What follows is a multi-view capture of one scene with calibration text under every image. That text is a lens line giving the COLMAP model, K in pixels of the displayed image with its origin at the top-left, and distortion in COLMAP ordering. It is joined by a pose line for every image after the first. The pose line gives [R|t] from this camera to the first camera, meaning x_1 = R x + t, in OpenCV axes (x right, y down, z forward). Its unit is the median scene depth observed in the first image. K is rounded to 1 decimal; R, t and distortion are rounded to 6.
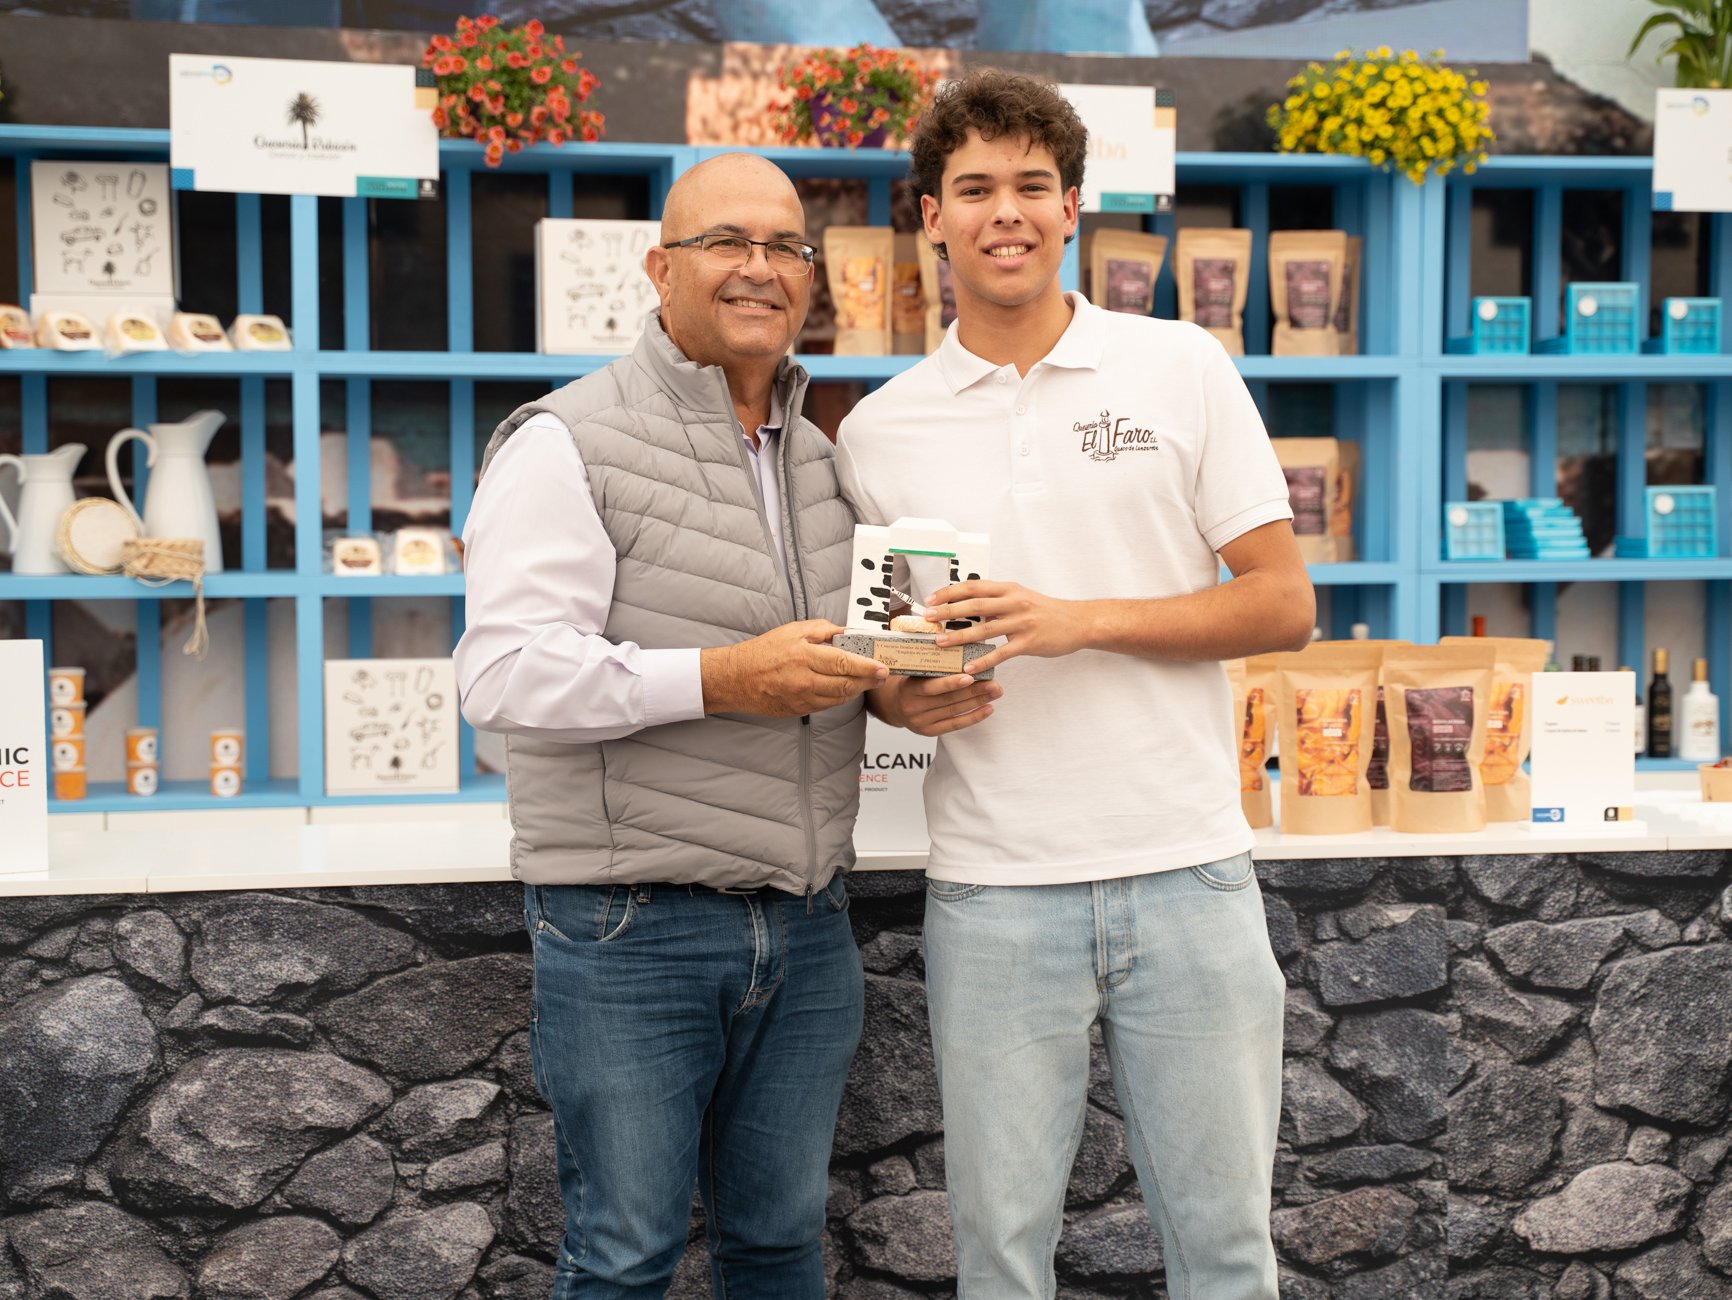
lens RADIAL K [[2968.2, 0, 871.9], [0, 2968.2, 642.3], [0, 0, 1]] dist [0.129671, 0.165508]
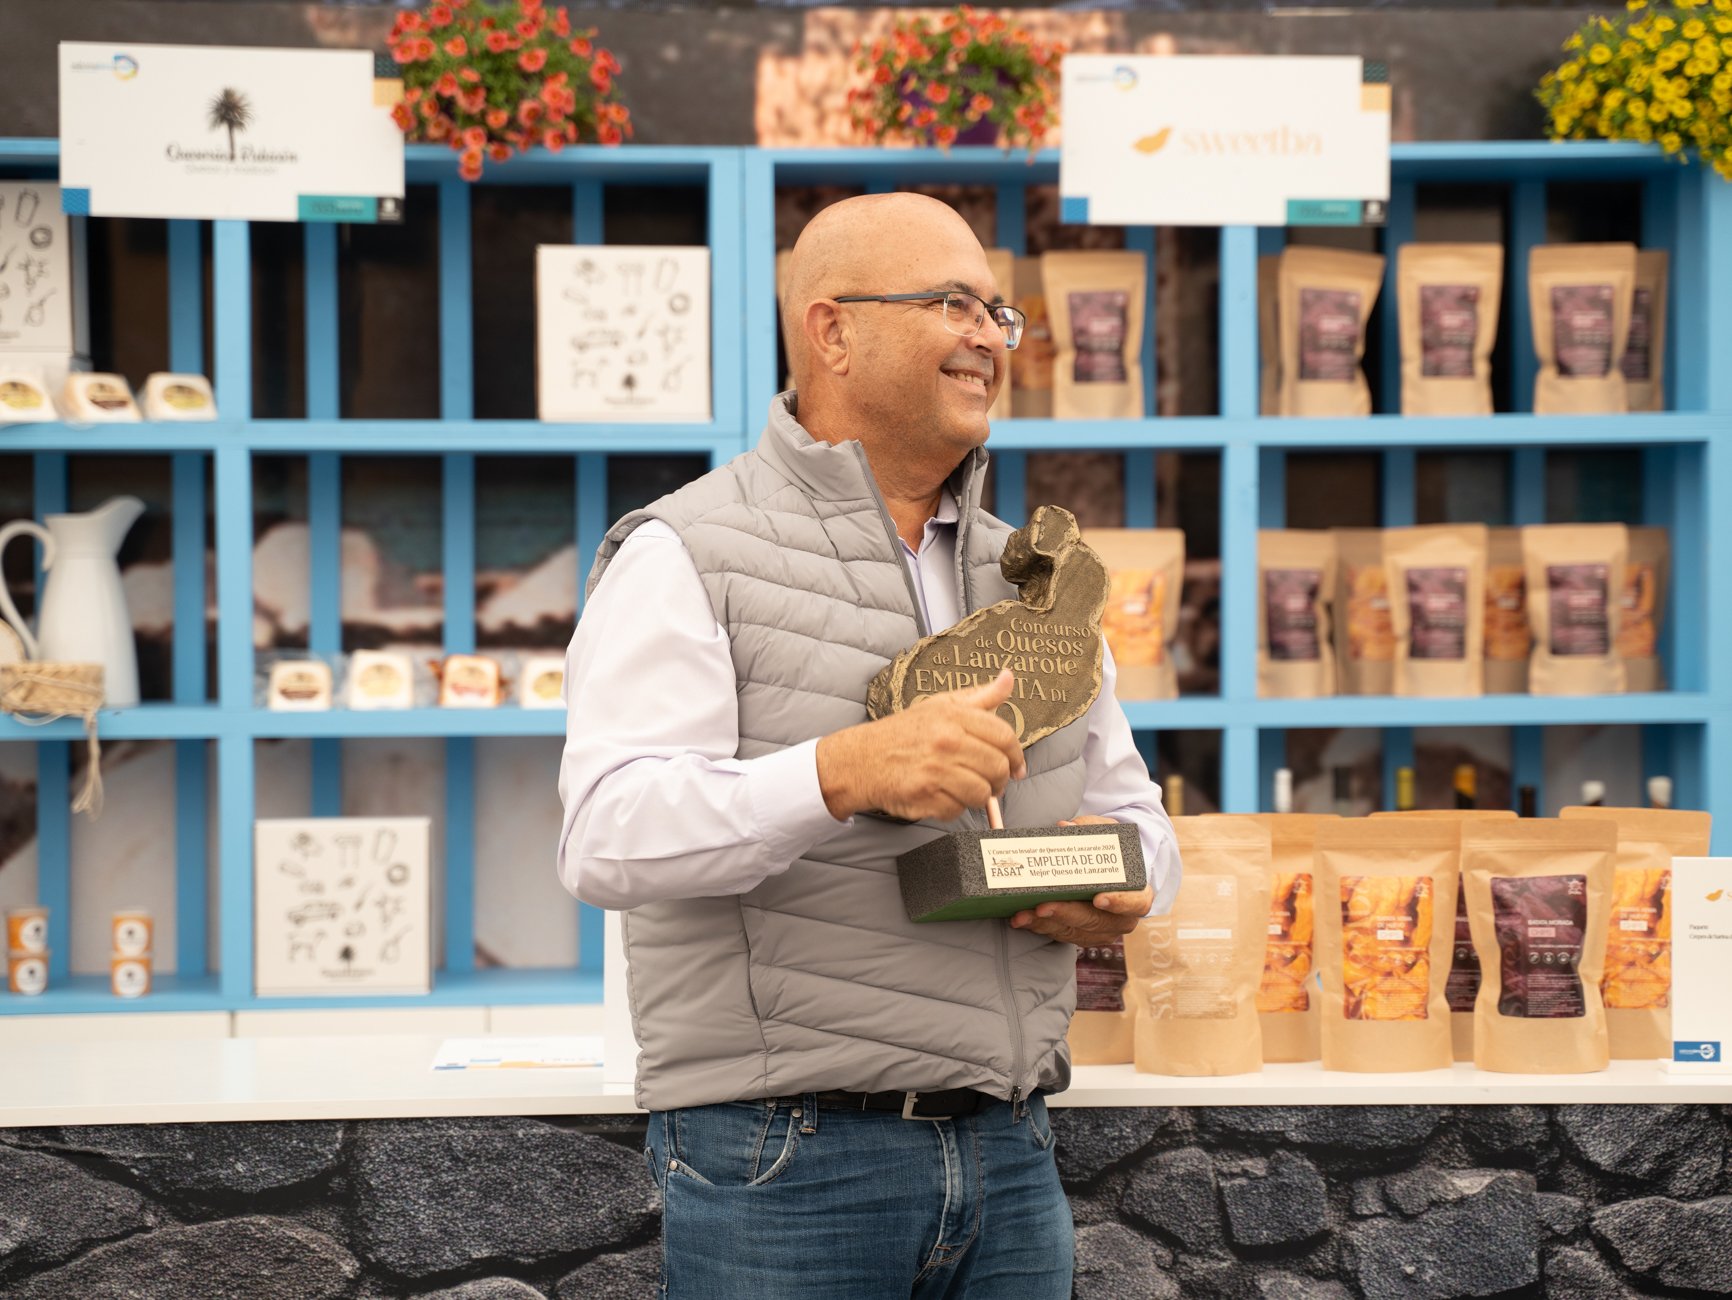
lens RADIAL K [[4006.3, 0, 889.8], [0, 4006.3, 660.2], [0, 0, 1]] dist [0.270673, 0.312085]
pose [[0.991028, 0.000800, -0.133648, 0.118579], [-0.004563, 0.999602, -0.027848, -0.006992], [0.133573, 0.028208, 0.990637, -0.012721]]
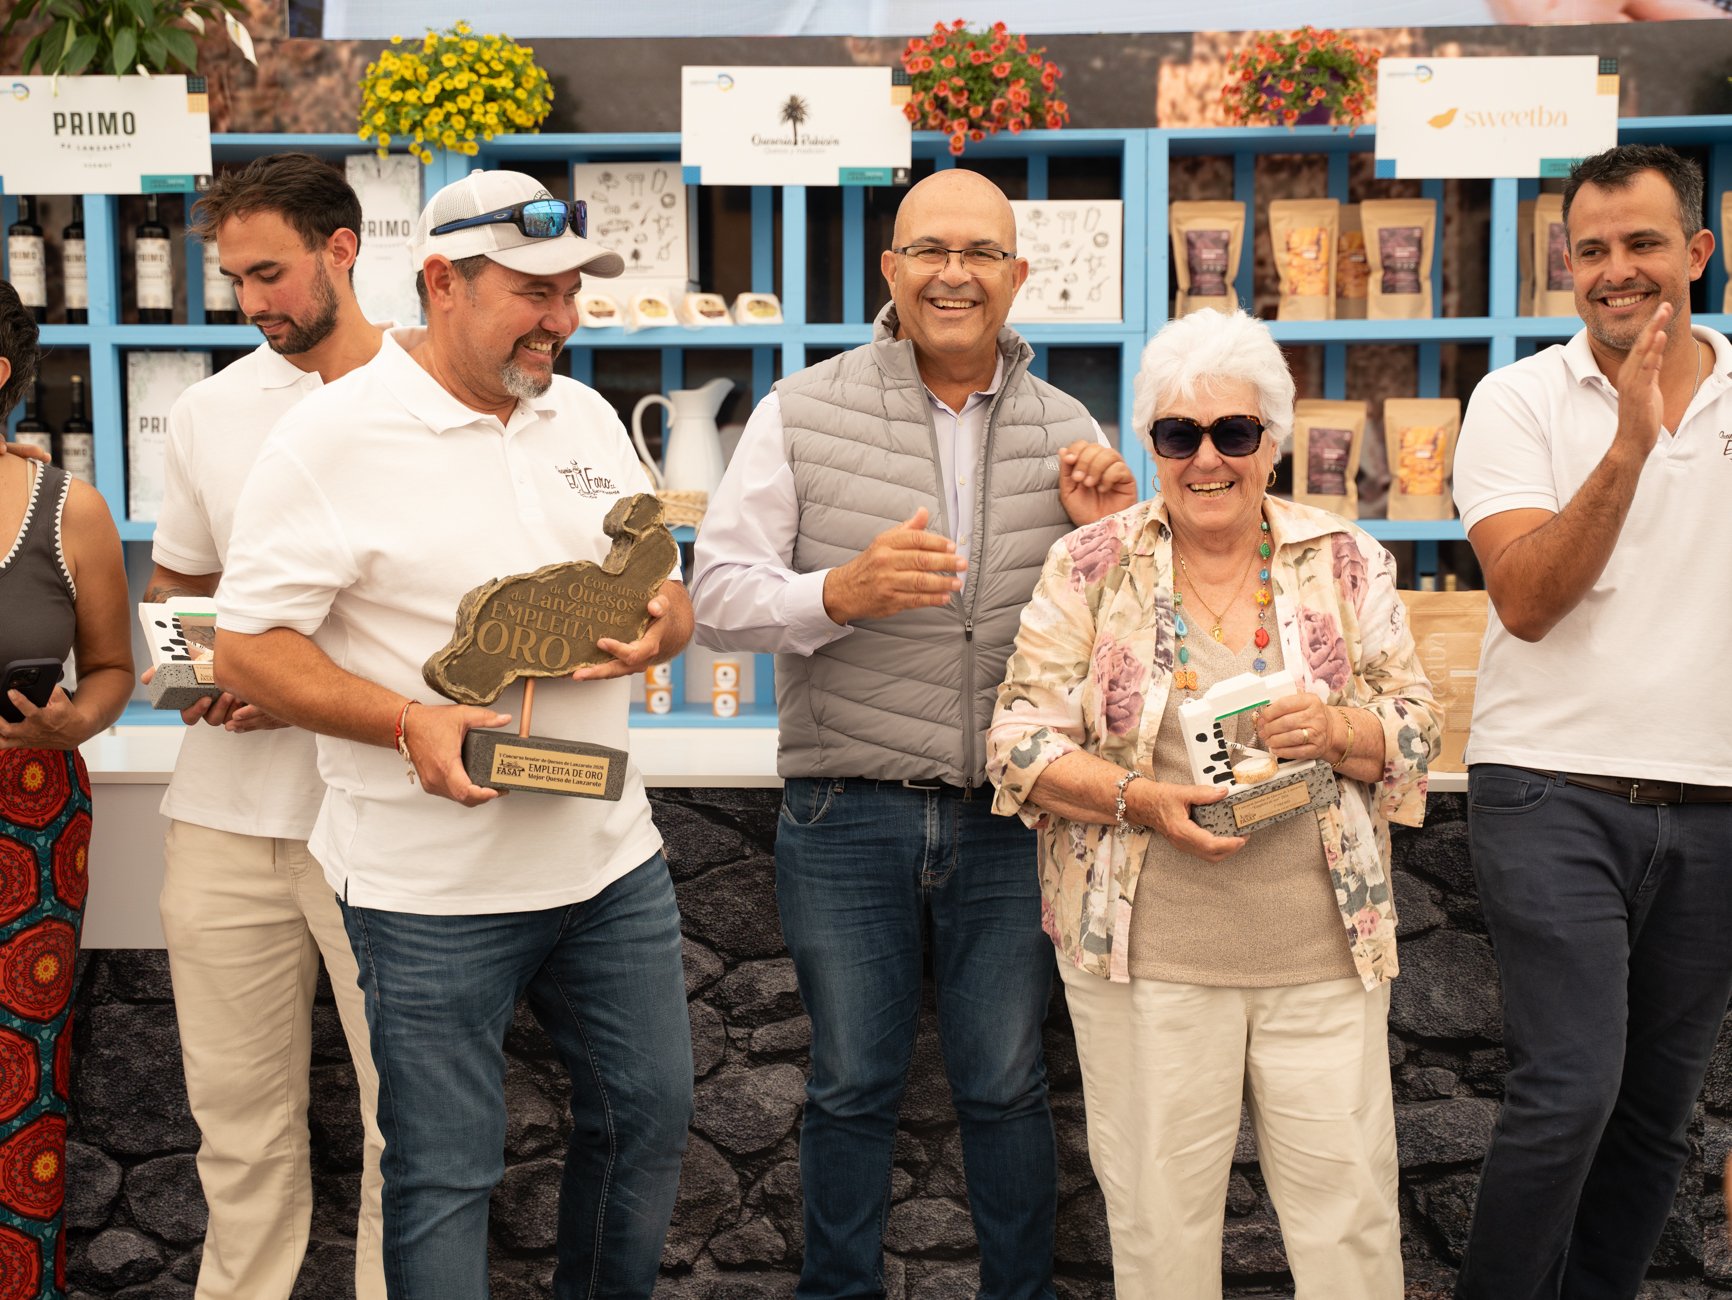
lens RADIAL K [[2866.8, 0, 866.0], [0, 2866.8, 650.0], [0, 0, 1]] dist [0.104193, 0.184777]
pose [[0.965239, 0.018237, -0.260730, 0.121308], [-0.013105, 0.999685, 0.021408, 0.001907], [0.261039, -0.017247, 0.965174, -0.042000]]
